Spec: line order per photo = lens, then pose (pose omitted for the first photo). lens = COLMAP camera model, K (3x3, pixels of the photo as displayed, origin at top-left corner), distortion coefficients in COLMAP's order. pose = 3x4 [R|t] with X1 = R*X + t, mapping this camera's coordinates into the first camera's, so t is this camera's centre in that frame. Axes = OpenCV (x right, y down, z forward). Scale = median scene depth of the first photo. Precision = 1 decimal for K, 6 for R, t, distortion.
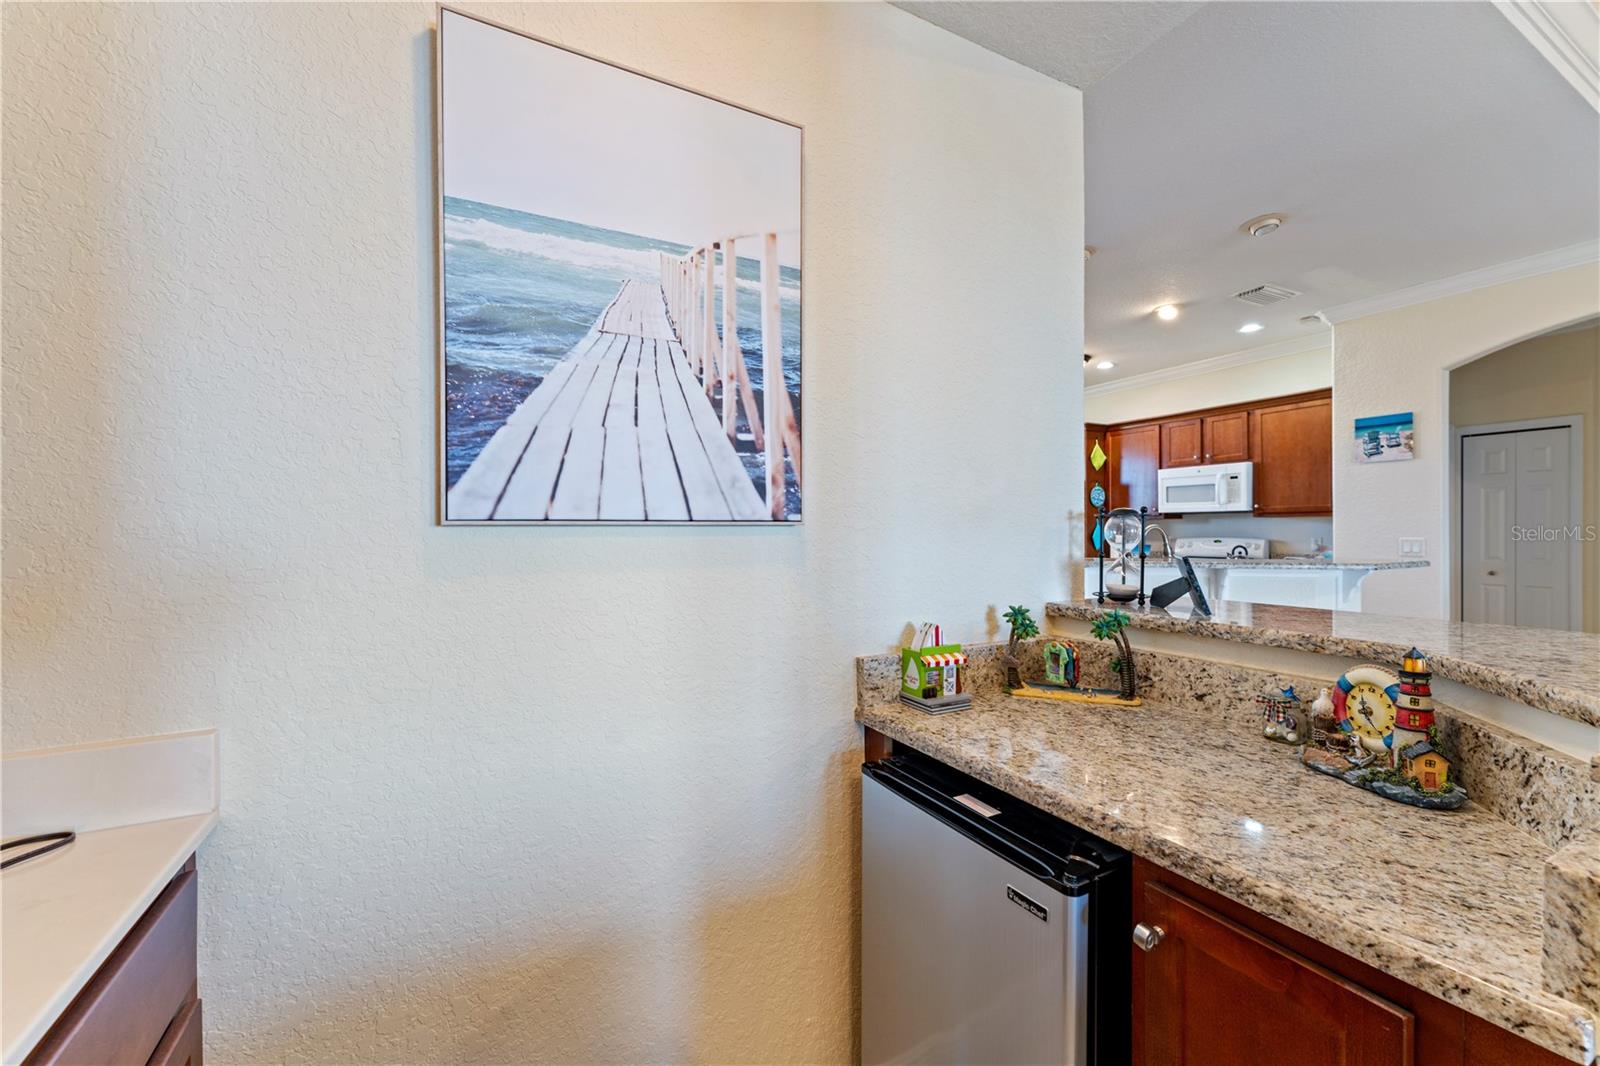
lens RADIAL K [[640.8, 0, 800.0], [0, 640.8, 533.0], [0, 0, 1]] dist [0.000390, -0.000195]
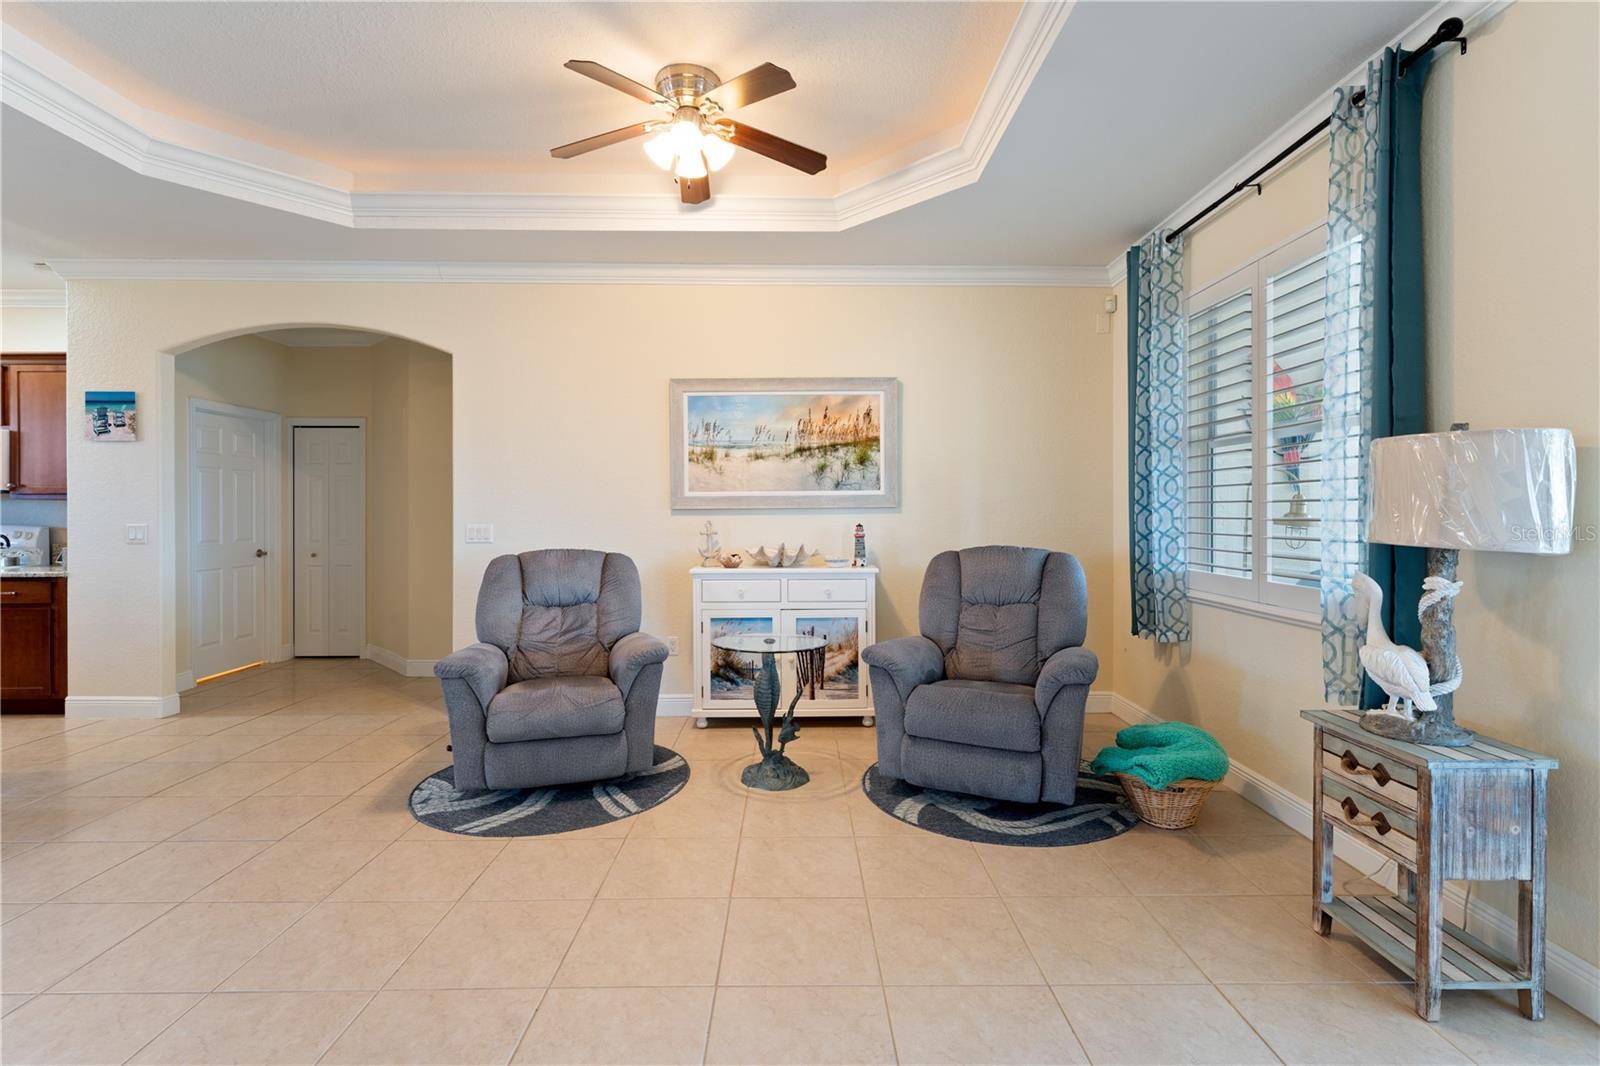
lens RADIAL K [[727.1, 0, 804.8], [0, 727.1, 513.0], [0, 0, 1]] dist [0.000989, -0.000456]
pose [[0.457434, 0.003764, 0.889236, 1.373857], [0.000697, 0.999989, -0.004592, -0.008268], [-0.889243, 0.002720, 0.457427, -1.161695]]
